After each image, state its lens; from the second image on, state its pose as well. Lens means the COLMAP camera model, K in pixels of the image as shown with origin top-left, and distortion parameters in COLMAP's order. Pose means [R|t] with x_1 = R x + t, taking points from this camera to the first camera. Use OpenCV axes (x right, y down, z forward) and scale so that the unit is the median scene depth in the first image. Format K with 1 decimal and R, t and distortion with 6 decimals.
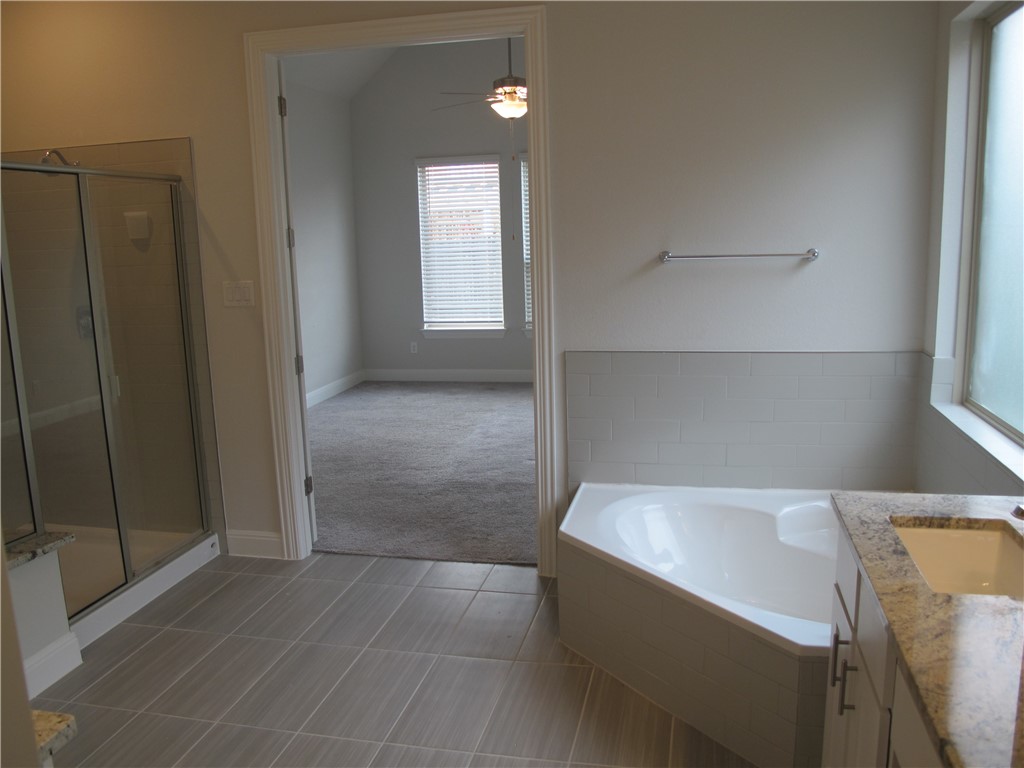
lens RADIAL K [[859.0, 0, 506.6], [0, 859.0, 387.2], [0, 0, 1]] dist [-0.152615, 0.120467]
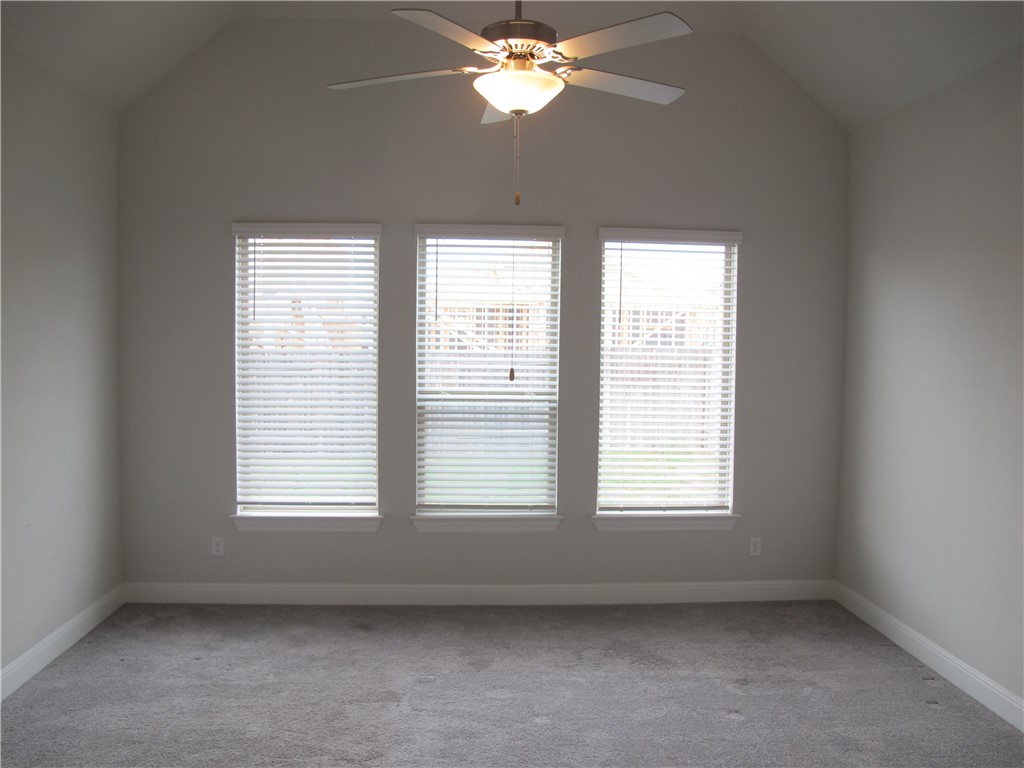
lens RADIAL K [[859.0, 0, 506.6], [0, 859.0, 387.2], [0, 0, 1]] dist [-0.152615, 0.120467]
pose [[0.960252, 0.021529, 0.278305, -0.083927], [0.015498, 0.991371, -0.130163, -0.078418], [-0.278706, 0.129303, 0.951632, 0.407637]]
